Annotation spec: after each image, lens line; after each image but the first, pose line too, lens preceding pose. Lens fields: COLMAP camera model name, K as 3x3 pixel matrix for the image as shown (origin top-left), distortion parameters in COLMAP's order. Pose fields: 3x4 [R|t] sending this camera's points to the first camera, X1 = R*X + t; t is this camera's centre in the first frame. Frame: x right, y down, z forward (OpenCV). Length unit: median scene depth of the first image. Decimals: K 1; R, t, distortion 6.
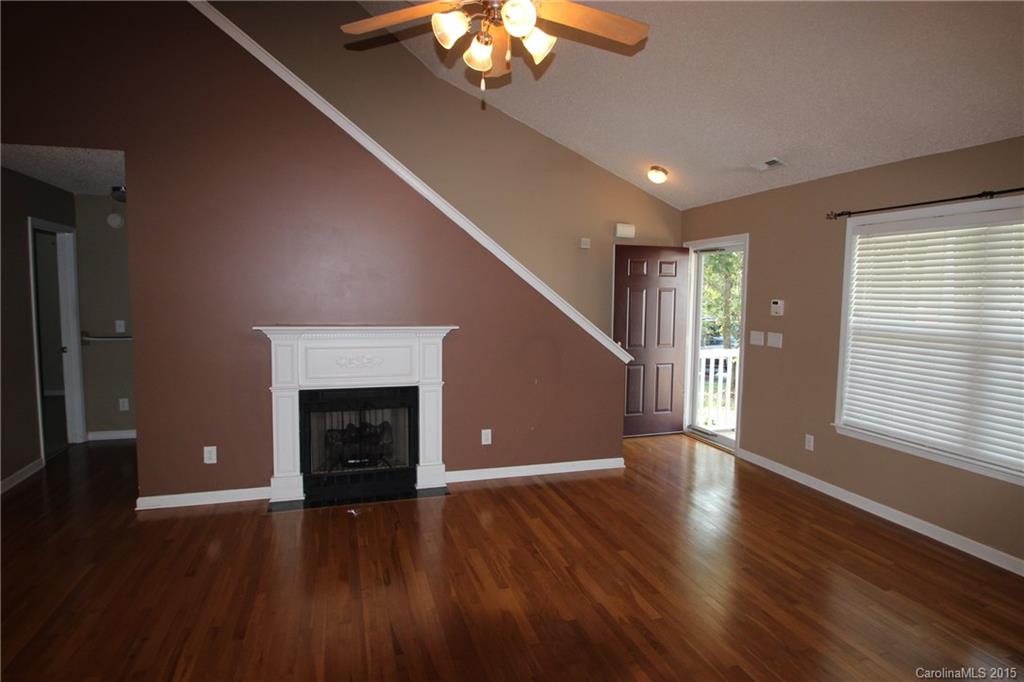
lens RADIAL K [[581.5, 0, 514.8], [0, 581.5, 342.9], [0, 0, 1]] dist [0.002550, -0.001197]
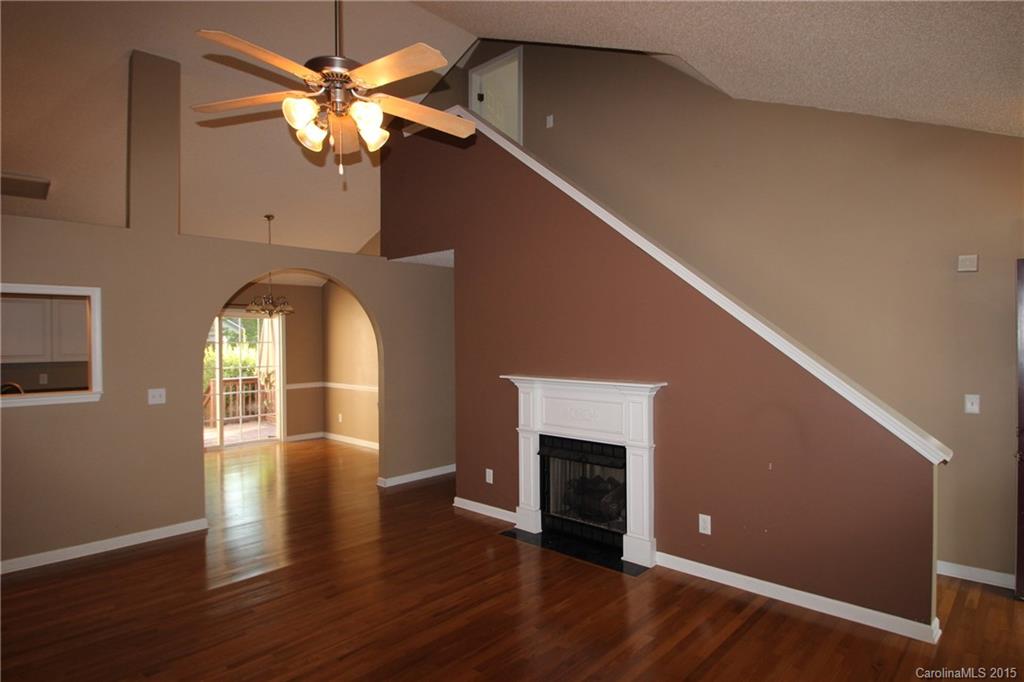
lens RADIAL K [[581.5, 0, 511.7], [0, 581.5, 341.5], [0, 0, 1]] dist [0.002550, -0.001197]
pose [[0.488733, -0.011759, -0.872354, 0.572463], [-0.057933, 0.997265, -0.045899, -0.040687], [0.870508, 0.072970, 0.486715, 0.392136]]
